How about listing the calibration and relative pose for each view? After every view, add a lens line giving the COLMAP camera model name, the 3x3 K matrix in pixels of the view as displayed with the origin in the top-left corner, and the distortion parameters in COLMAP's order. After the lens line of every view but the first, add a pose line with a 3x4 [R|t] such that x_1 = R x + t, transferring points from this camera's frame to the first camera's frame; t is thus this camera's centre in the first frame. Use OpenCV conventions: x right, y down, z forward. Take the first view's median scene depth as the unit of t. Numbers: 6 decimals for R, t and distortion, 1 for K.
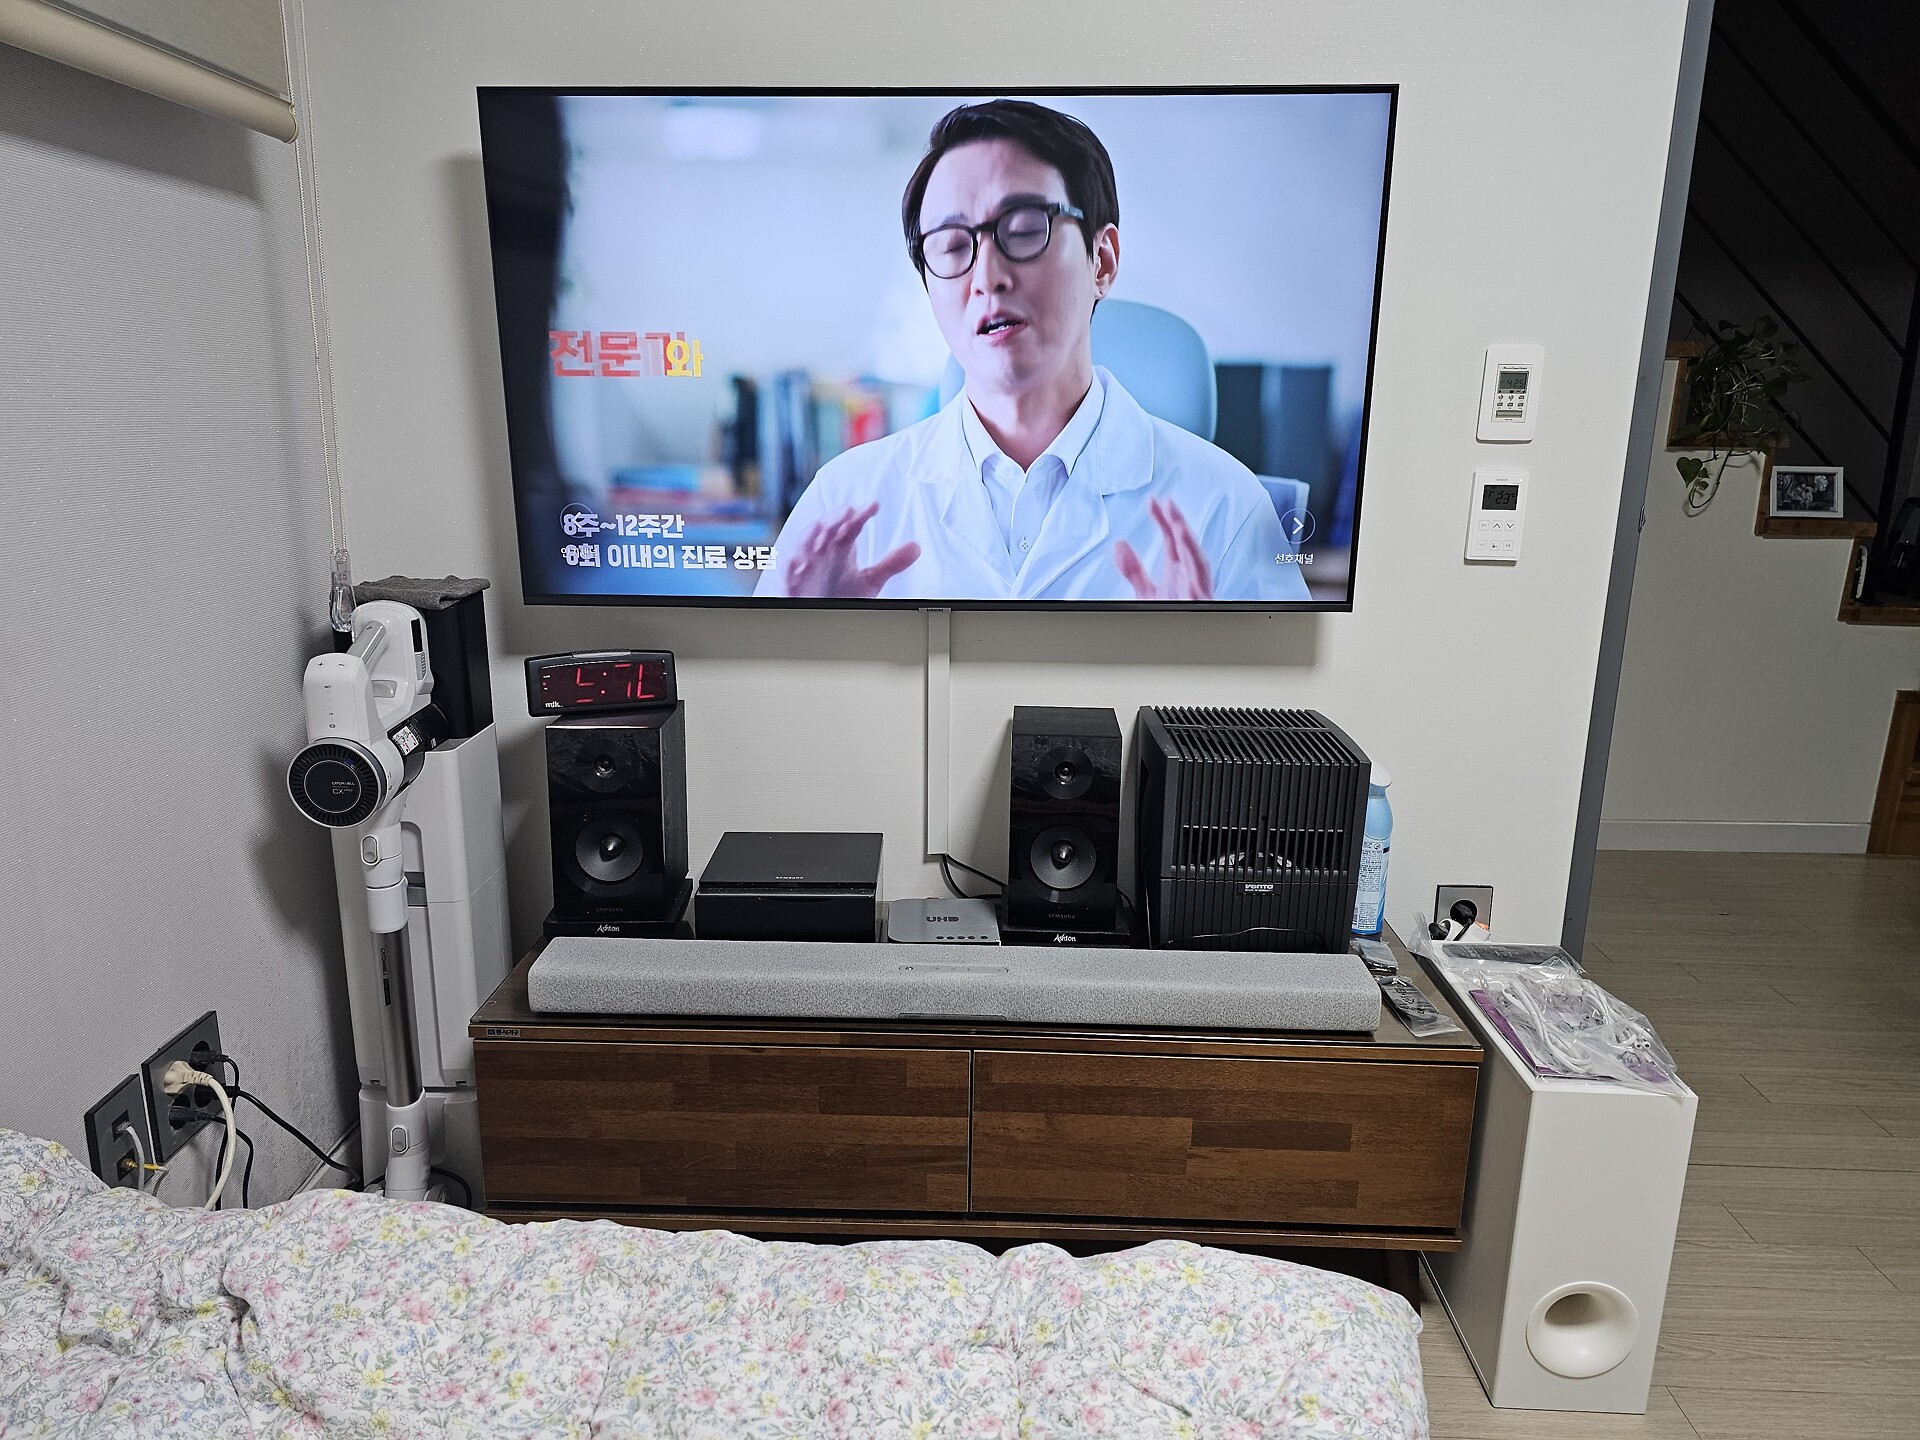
lens RADIAL K [[1380.8, 0, 960.0], [0, 1380.8, 720.0], [0, 0, 1]] dist [0.072568, -0.086256]
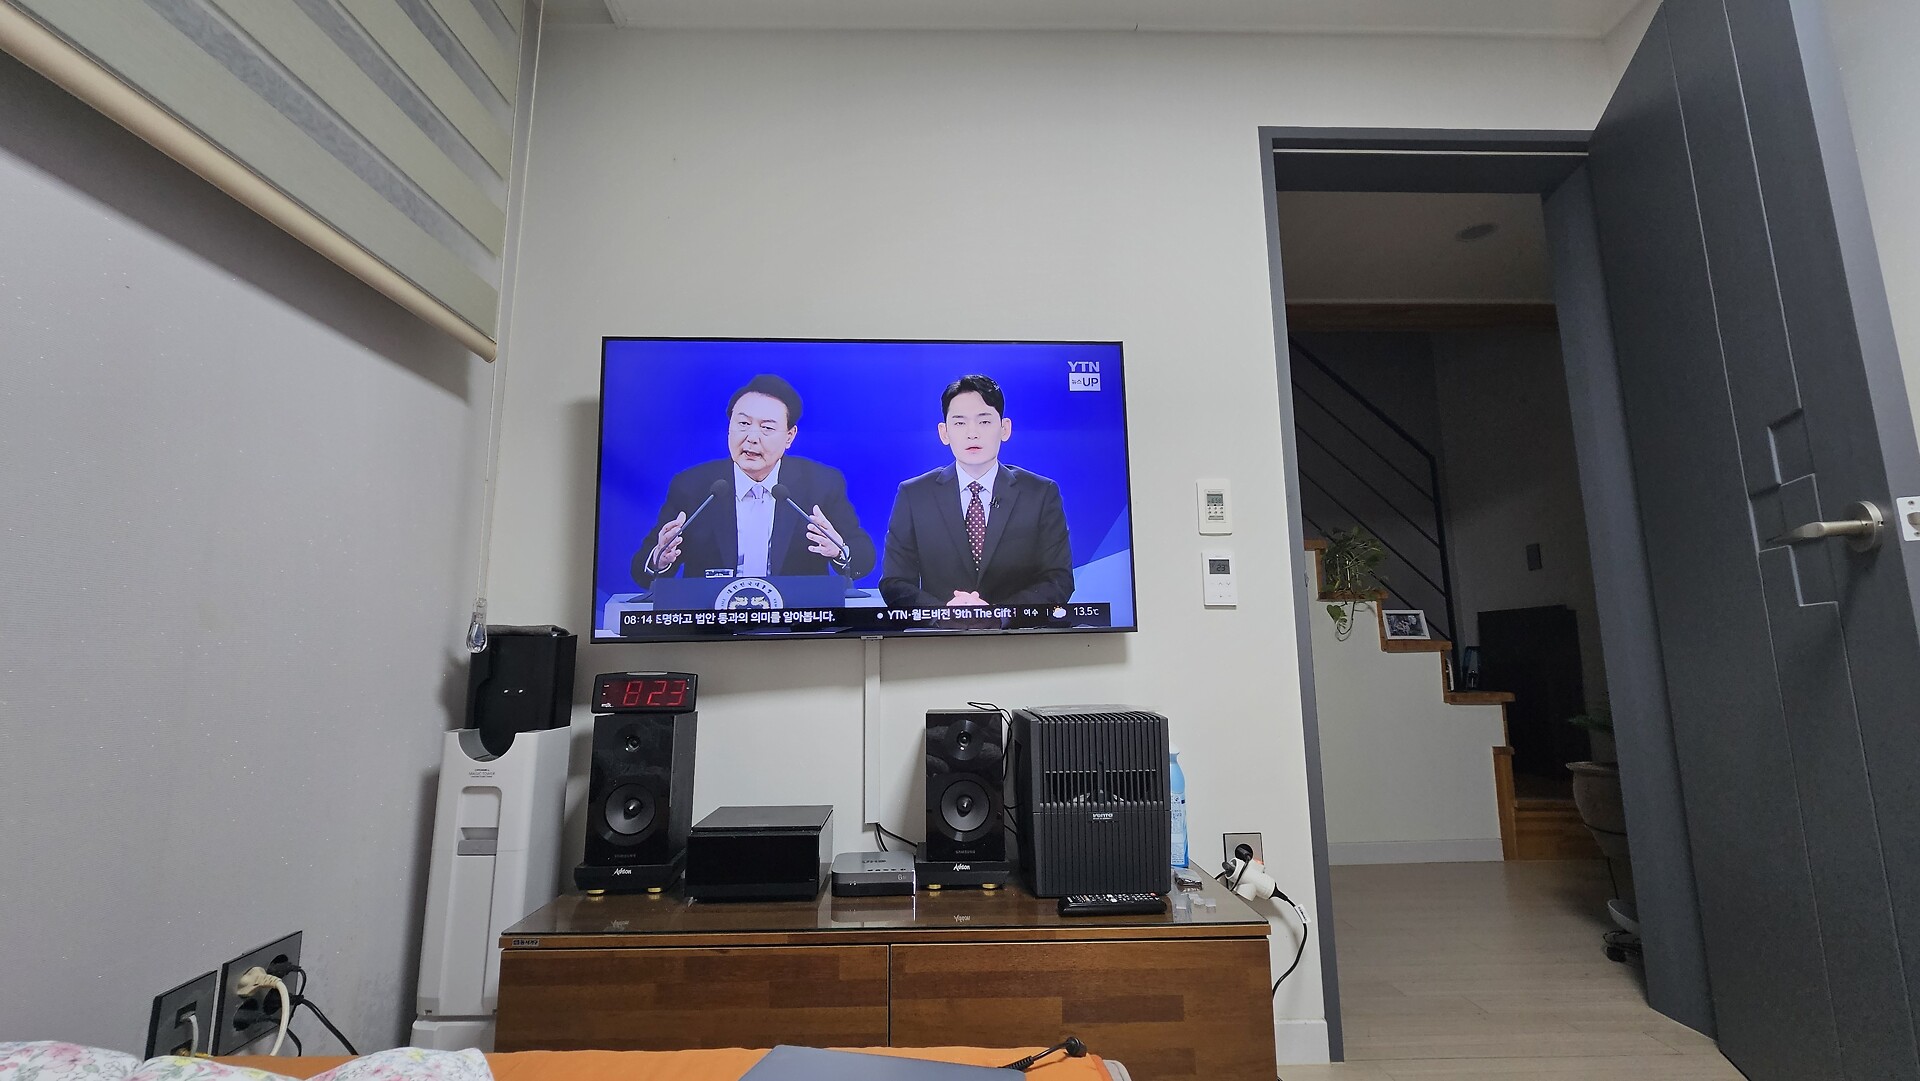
lens RADIAL K [[818.9, 0, 960.0], [0, 818.9, 540.5], [0, 0, 1]] dist [-0.001769, 0.003308]
pose [[0.998714, -0.016619, 0.047898, 0.041117], [0.034522, 0.914813, -0.402400, 0.188179], [-0.037130, 0.403536, 0.914210, 0.129466]]
